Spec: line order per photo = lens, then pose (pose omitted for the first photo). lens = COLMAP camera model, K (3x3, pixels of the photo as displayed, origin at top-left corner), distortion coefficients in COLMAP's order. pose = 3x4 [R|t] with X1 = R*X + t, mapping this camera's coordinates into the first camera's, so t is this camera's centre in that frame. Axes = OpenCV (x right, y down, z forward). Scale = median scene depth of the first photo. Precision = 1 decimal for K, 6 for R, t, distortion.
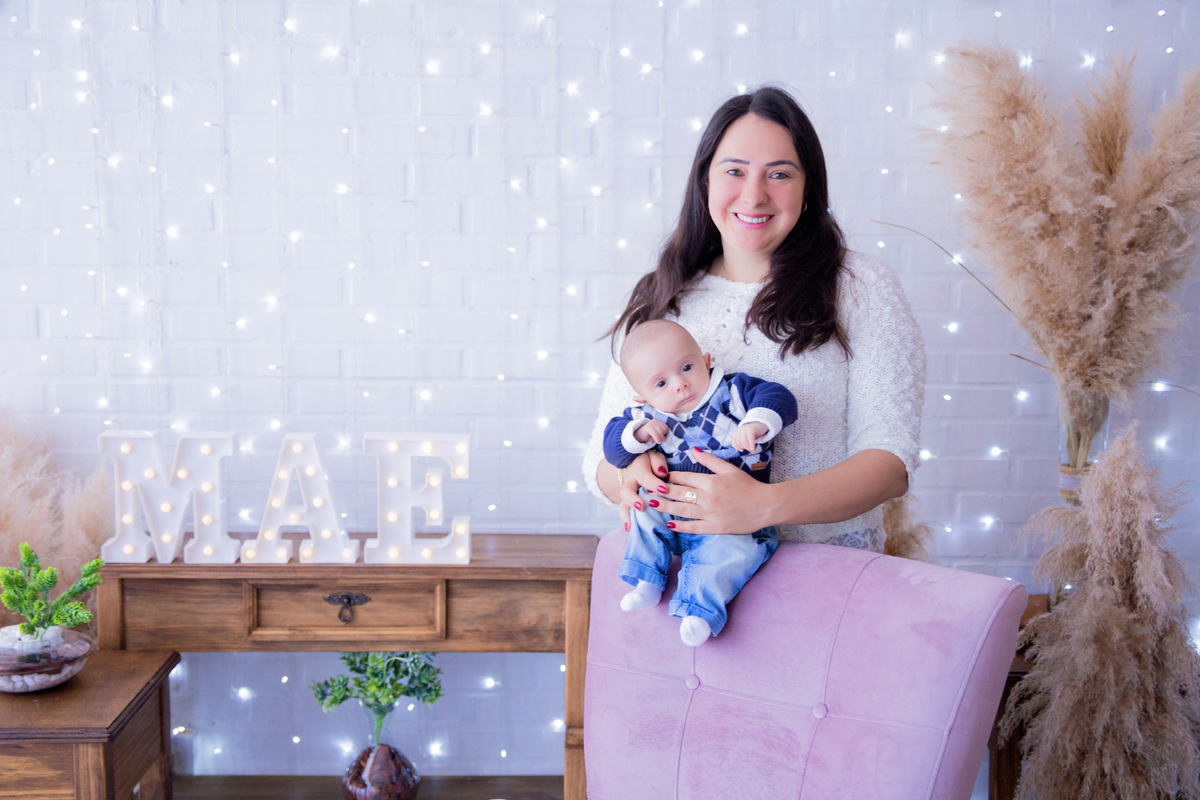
lens RADIAL K [[1512.7, 0, 600.0], [0, 1512.7, 400.0], [0, 0, 1]] dist [0.036258, 0.134145]
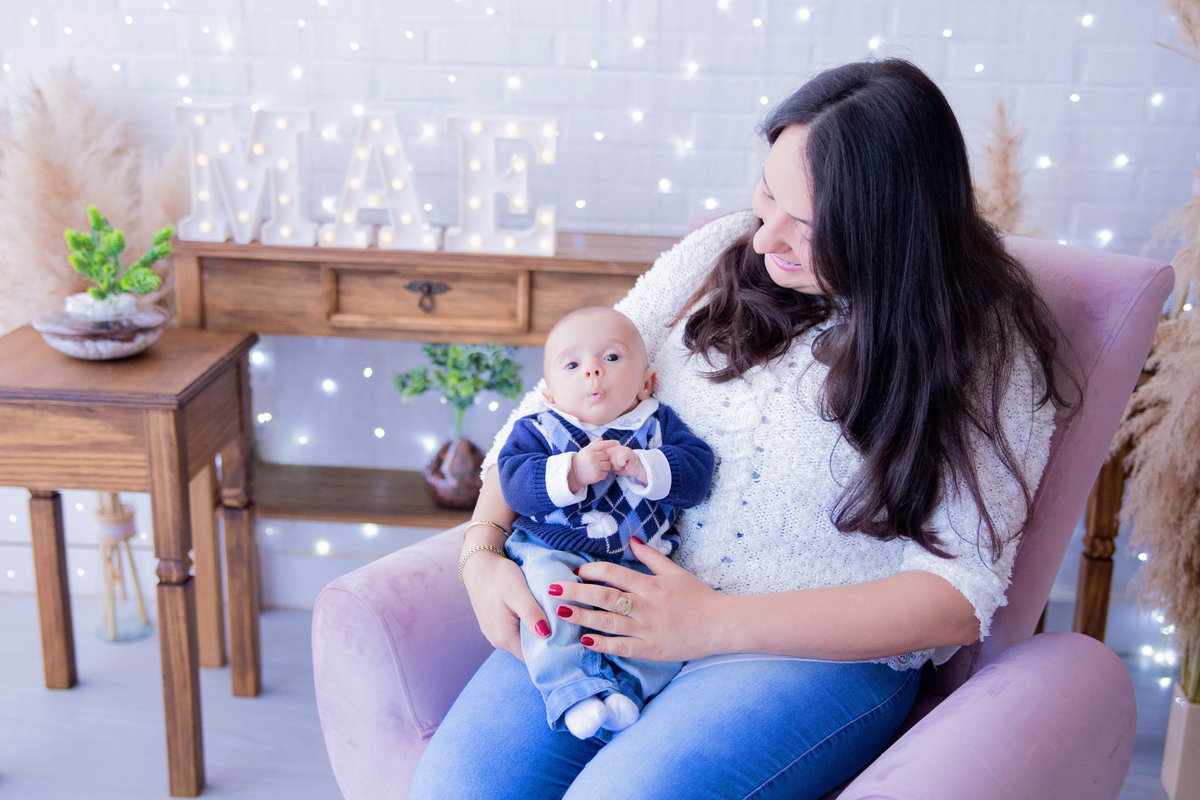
lens RADIAL K [[1400.2, 0, 600.0], [0, 1400.2, 400.0], [0, 0, 1]] dist [0.012882, 0.096964]
pose [[0.997231, 0.040790, -0.062189, 0.001549], [-0.030598, 0.987152, 0.156827, 0.059691], [0.067787, -0.154489, 0.985666, 0.117290]]
